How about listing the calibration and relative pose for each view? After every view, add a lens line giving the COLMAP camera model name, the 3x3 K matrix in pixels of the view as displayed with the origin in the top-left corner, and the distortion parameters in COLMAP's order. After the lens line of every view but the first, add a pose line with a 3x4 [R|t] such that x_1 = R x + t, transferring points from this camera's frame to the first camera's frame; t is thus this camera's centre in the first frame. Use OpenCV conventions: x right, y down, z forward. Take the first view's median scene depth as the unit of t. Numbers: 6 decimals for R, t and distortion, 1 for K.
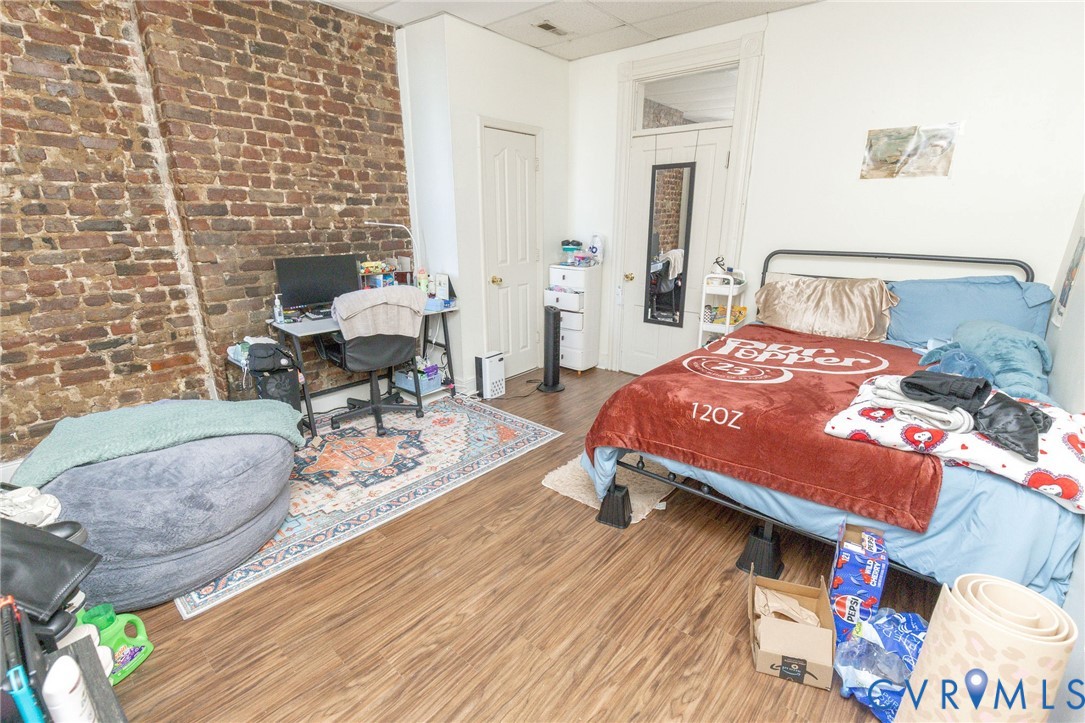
lens RADIAL K [[482.6, 0, 539.7], [0, 482.6, 364.4], [0, 0, 1]] dist [0.001378, -0.000062]
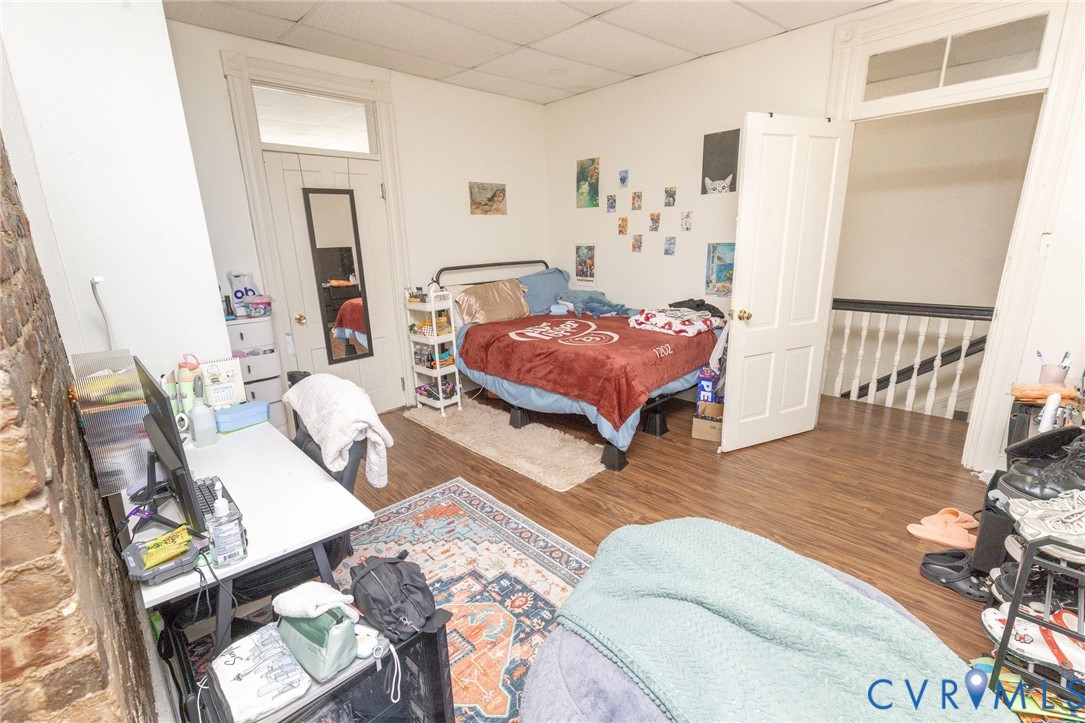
lens RADIAL K [[482.6, 0, 539.7], [0, 482.6, 364.4], [0, 0, 1]] dist [0.001378, -0.000062]
pose [[0.090731, -0.264252, 0.960176, -0.680405], [0.317345, 0.921563, 0.223638, -0.187900], [-0.943960, 0.284416, 0.167474, 0.572646]]
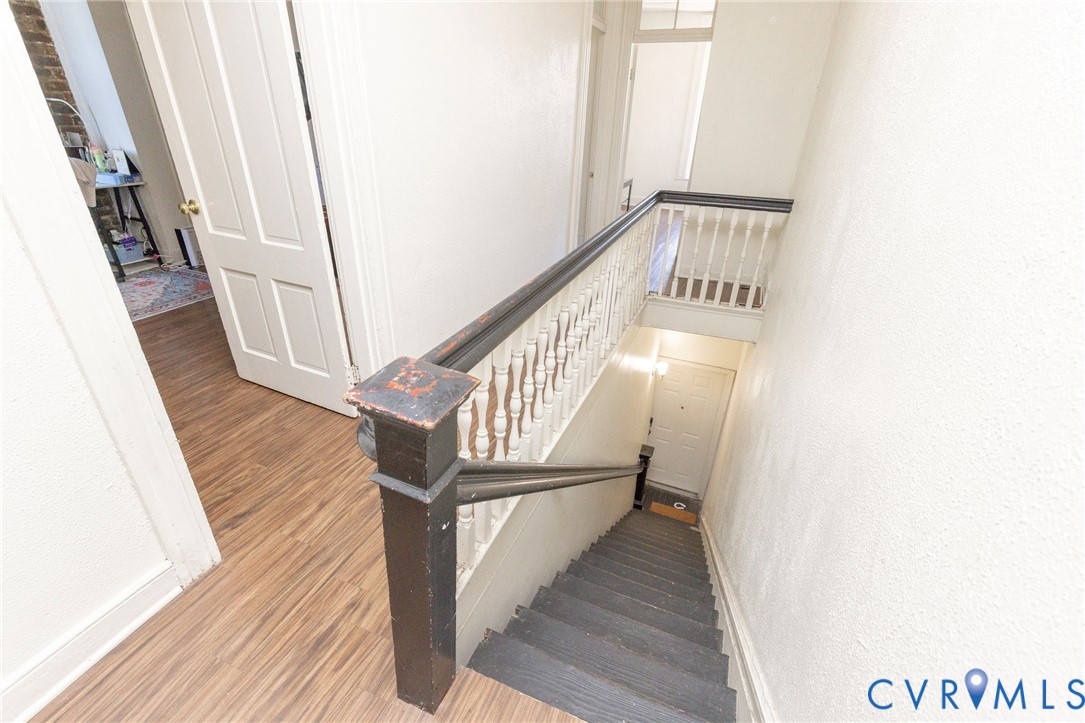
lens RADIAL K [[482.6, 0, 539.7], [0, 482.6, 364.4], [0, 0, 1]] dist [0.001378, -0.000062]
pose [[0.944364, -0.123434, 0.304860, 0.301729], [0.064757, 0.978543, 0.195604, 0.134197], [-0.322463, -0.164980, 0.932094, -0.402665]]
